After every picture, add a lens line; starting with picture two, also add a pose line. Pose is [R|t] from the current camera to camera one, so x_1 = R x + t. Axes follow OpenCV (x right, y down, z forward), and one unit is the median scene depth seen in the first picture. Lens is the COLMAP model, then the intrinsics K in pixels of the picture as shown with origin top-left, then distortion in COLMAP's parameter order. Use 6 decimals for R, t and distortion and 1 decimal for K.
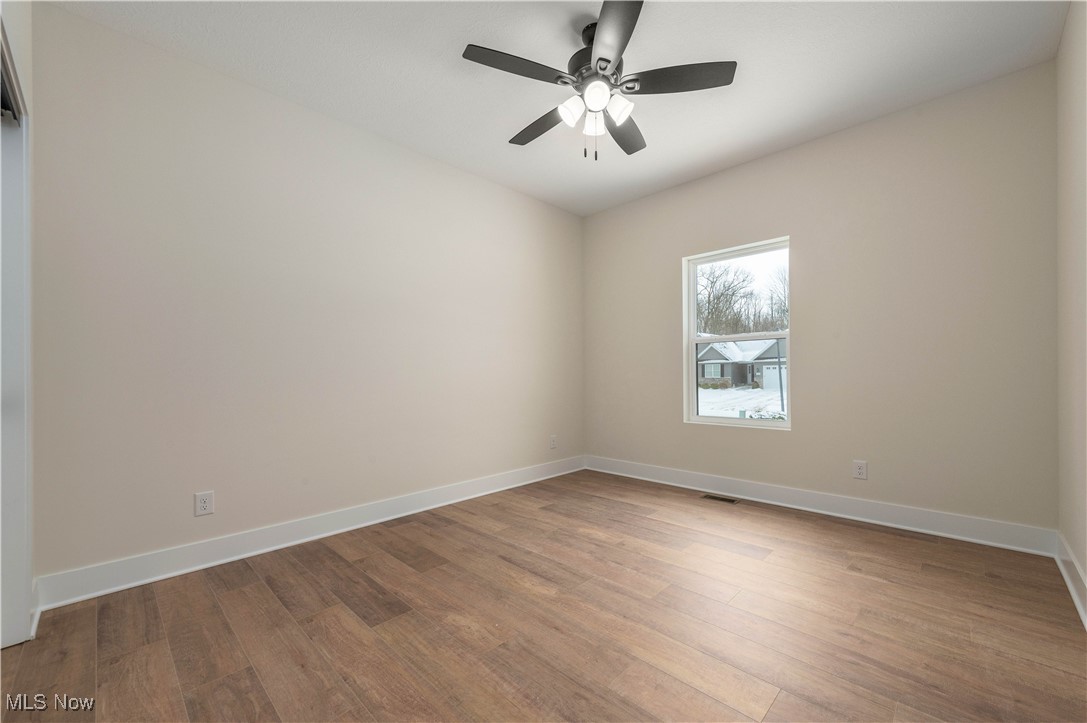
lens RADIAL K [[431.3, 0, 555.0], [0, 431.3, 366.2], [0, 0, 1]] dist [0.013899, -0.002600]
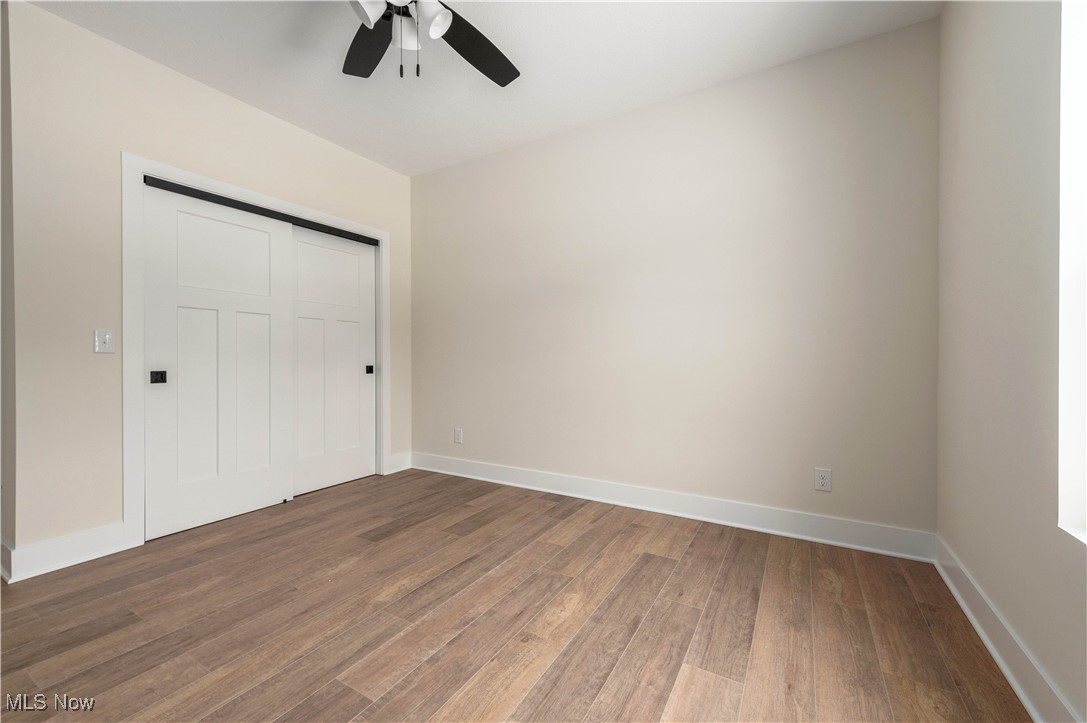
lens RADIAL K [[431.3, 0, 551.1], [0, 431.3, 358.0], [0, 0, 1]] dist [0.013899, -0.002600]
pose [[0.237445, 0.013044, -0.971313, 0.701599], [0.016694, 0.999707, 0.017507, 0.012832], [0.971258, -0.020372, 0.237158, 0.851475]]
